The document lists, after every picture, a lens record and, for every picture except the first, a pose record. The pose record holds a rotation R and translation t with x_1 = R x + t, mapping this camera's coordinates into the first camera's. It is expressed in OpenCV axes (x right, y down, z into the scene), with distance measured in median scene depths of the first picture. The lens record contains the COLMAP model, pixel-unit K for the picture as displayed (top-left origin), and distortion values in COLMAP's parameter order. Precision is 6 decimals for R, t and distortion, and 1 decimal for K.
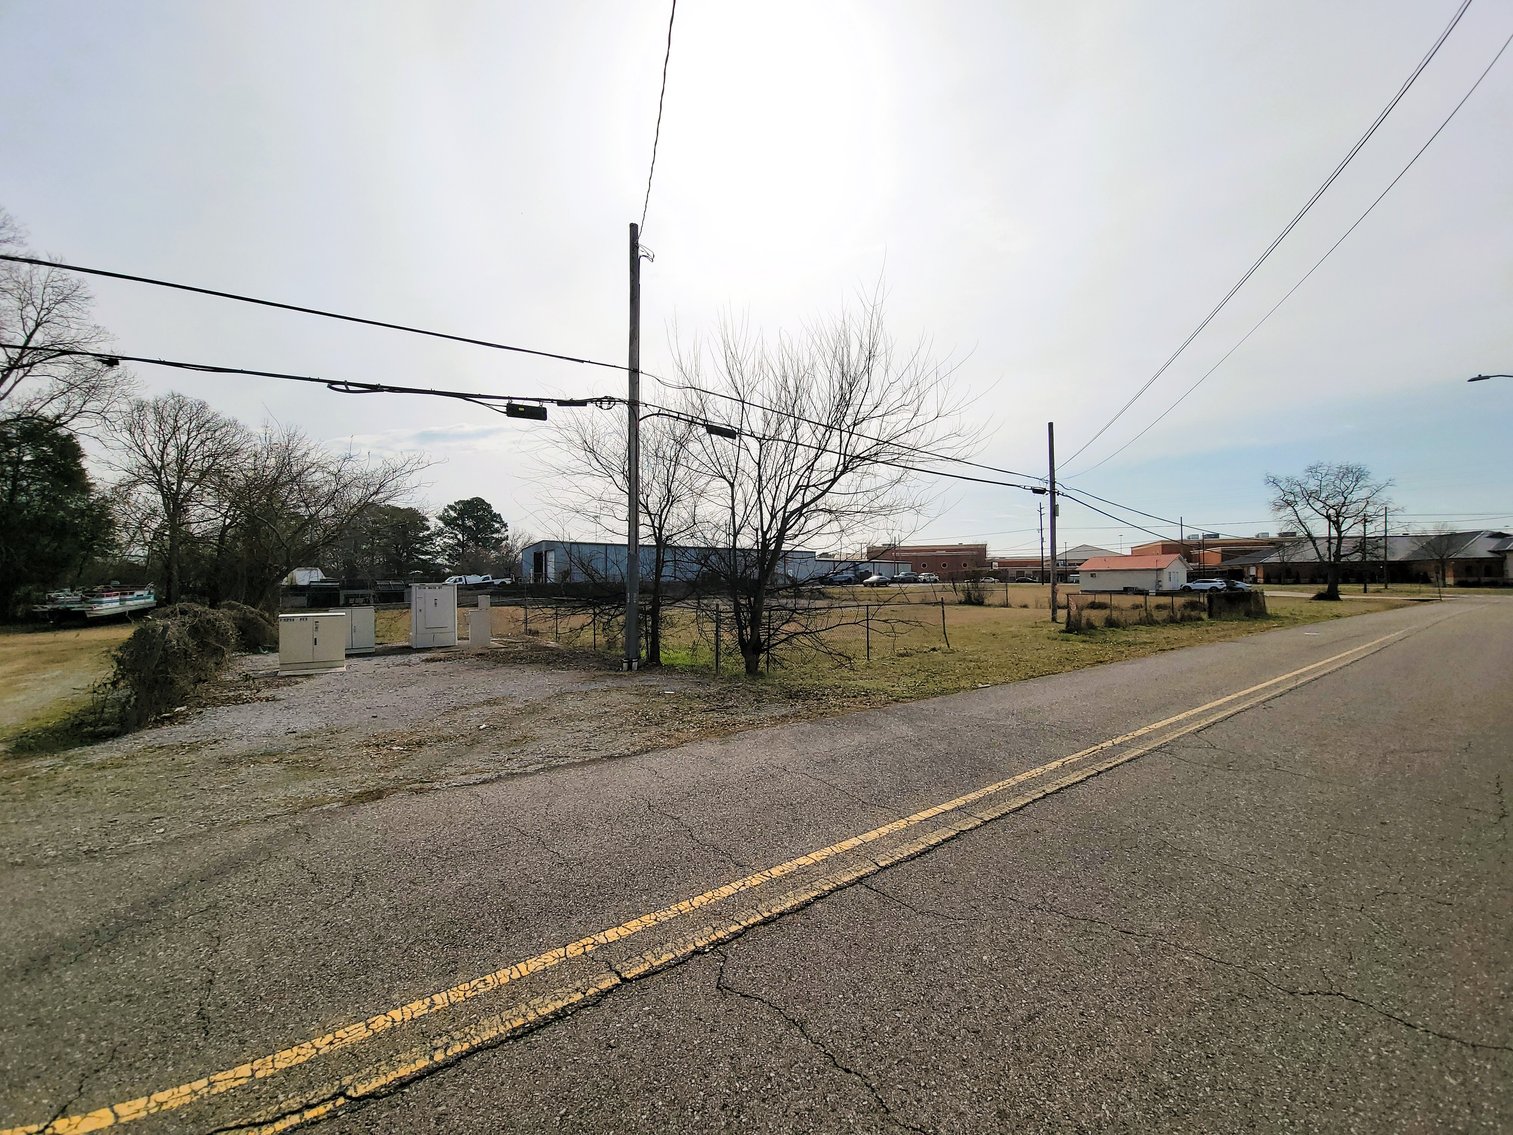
lens RADIAL K [[594.3, 0, 756.5], [0, 594.3, 567.5], [0, 0, 1]] dist [-0.000108, -0.009926]
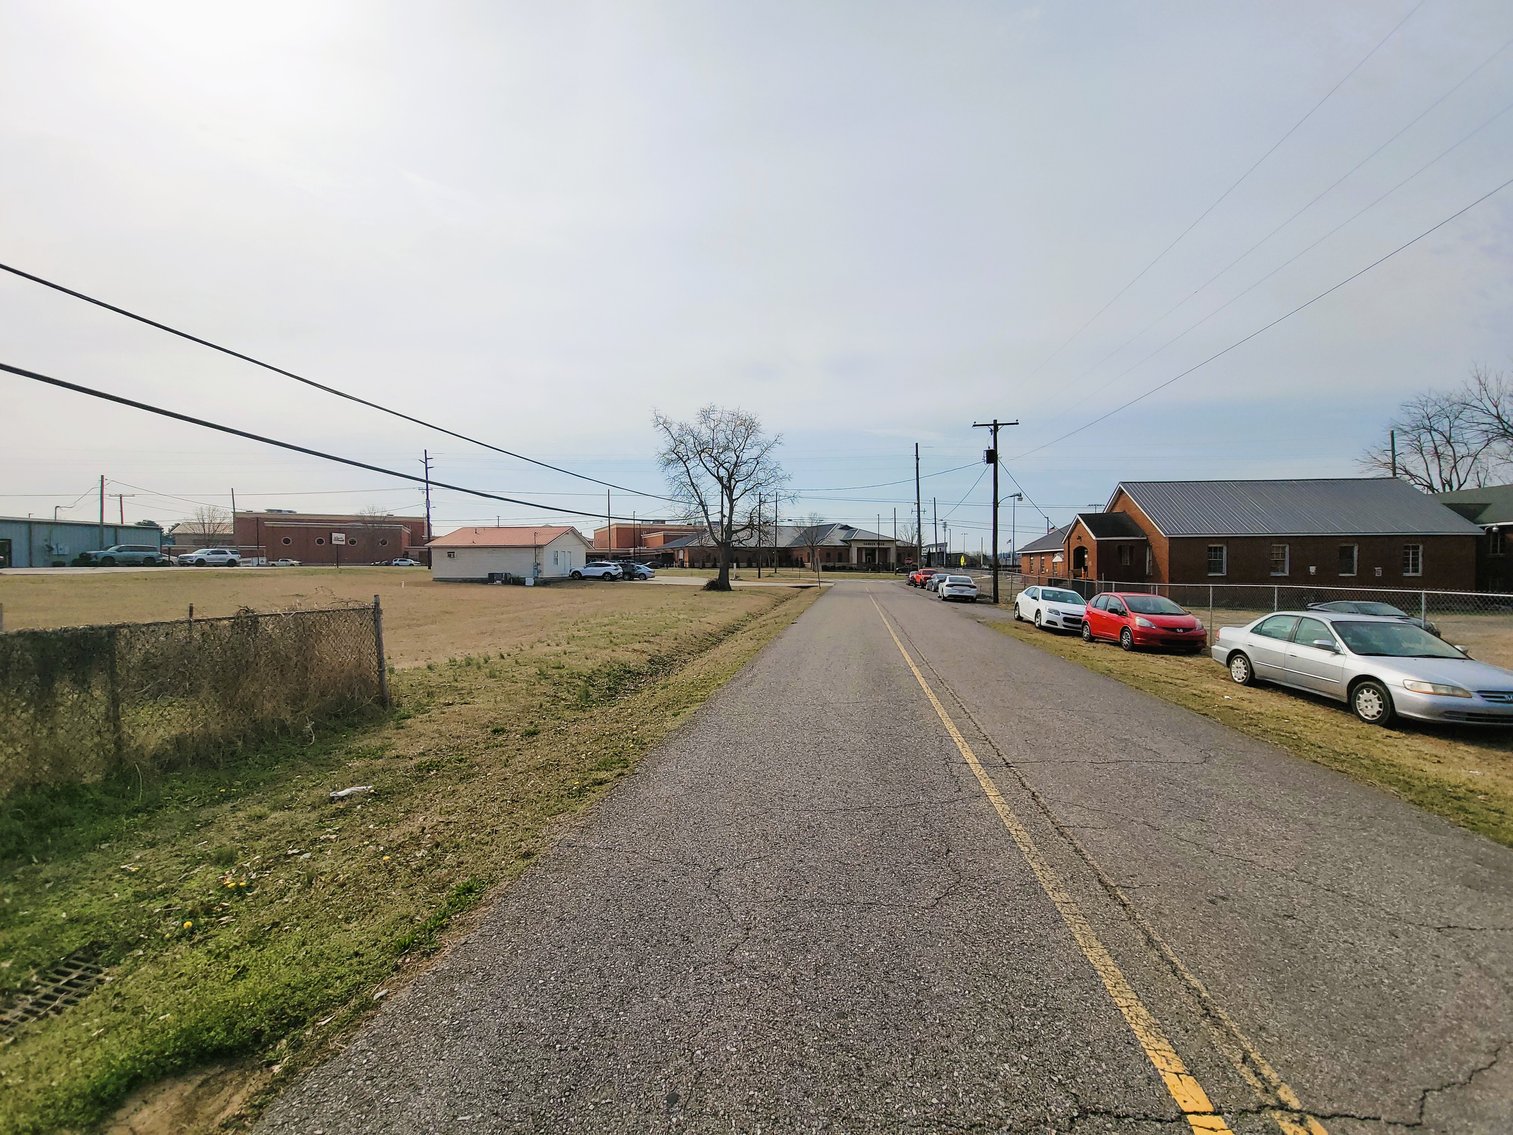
lens RADIAL K [[594.3, 0, 756.5], [0, 594.3, 567.5], [0, 0, 1]] dist [-0.000108, -0.009926]
pose [[0.706076, 0.001022, 0.708136, 0.373968], [-0.020400, 0.999613, 0.018898, 0.008924], [-0.707843, -0.027790, 0.705823, 0.343491]]
